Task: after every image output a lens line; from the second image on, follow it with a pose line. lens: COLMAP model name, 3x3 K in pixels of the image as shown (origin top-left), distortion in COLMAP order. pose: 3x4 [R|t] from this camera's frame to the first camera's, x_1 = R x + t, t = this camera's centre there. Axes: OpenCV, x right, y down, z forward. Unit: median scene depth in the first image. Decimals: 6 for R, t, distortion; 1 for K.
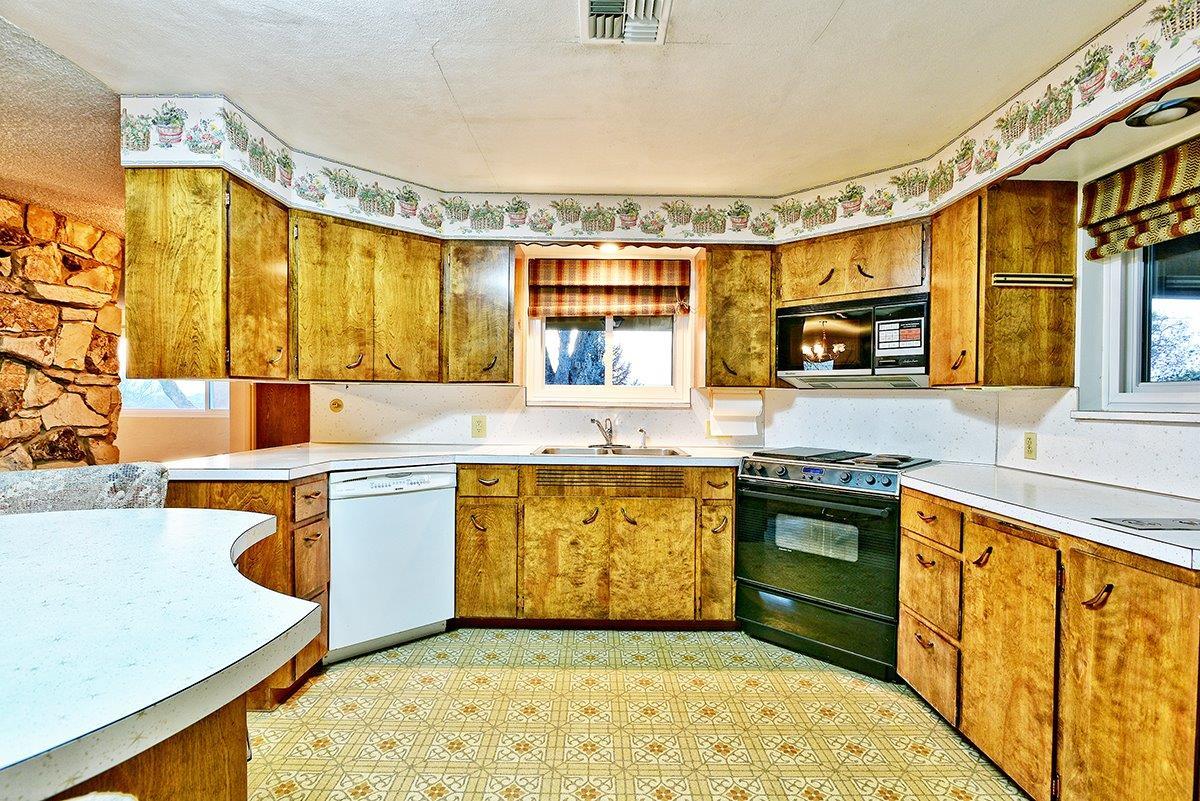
lens RADIAL K [[561.9, 0, 600.0], [0, 561.9, 400.5], [0, 0, 1]] dist [-0.016739, 0.000919]
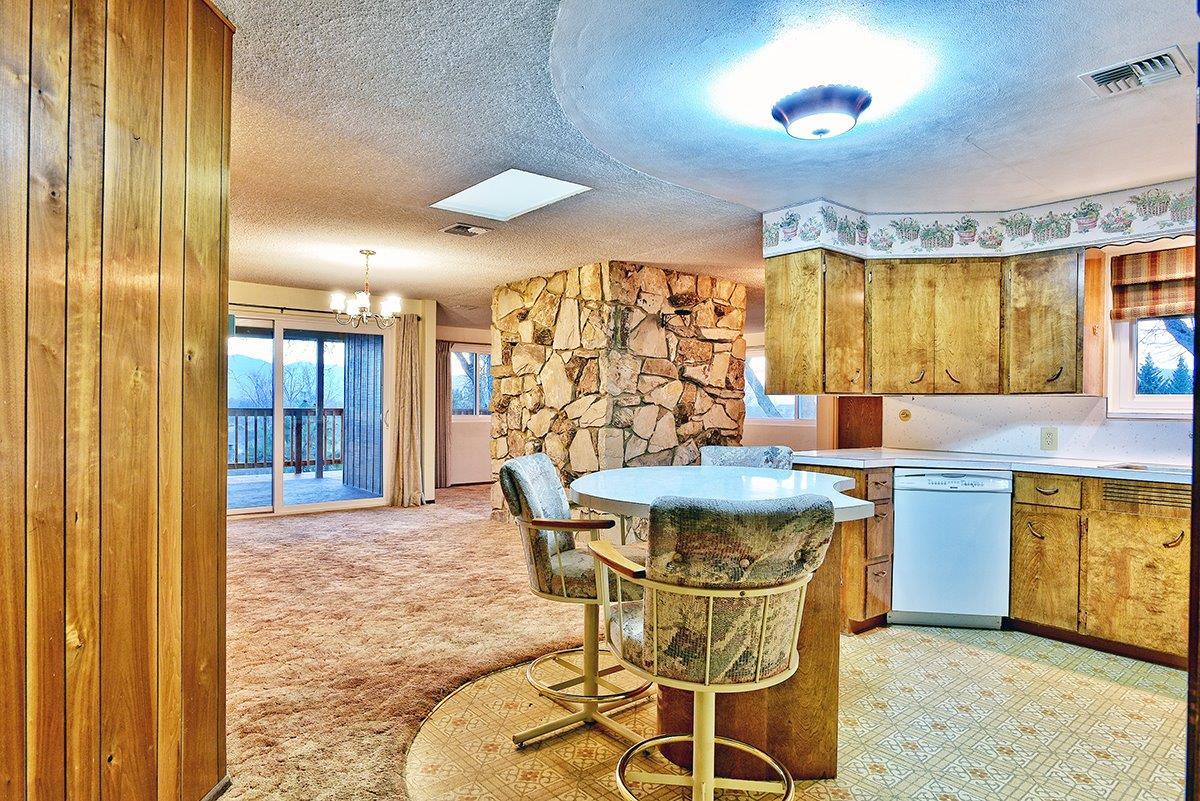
lens RADIAL K [[695.6, 0, 600.5], [0, 695.6, 407.4], [0, 0, 1]] dist [-0.018526, 0.003247]
pose [[0.639631, 0.002783, -0.768677, 0.243544], [-0.008875, 0.999954, -0.003764, 0.004654], [0.768631, 0.009230, 0.639626, -0.422083]]
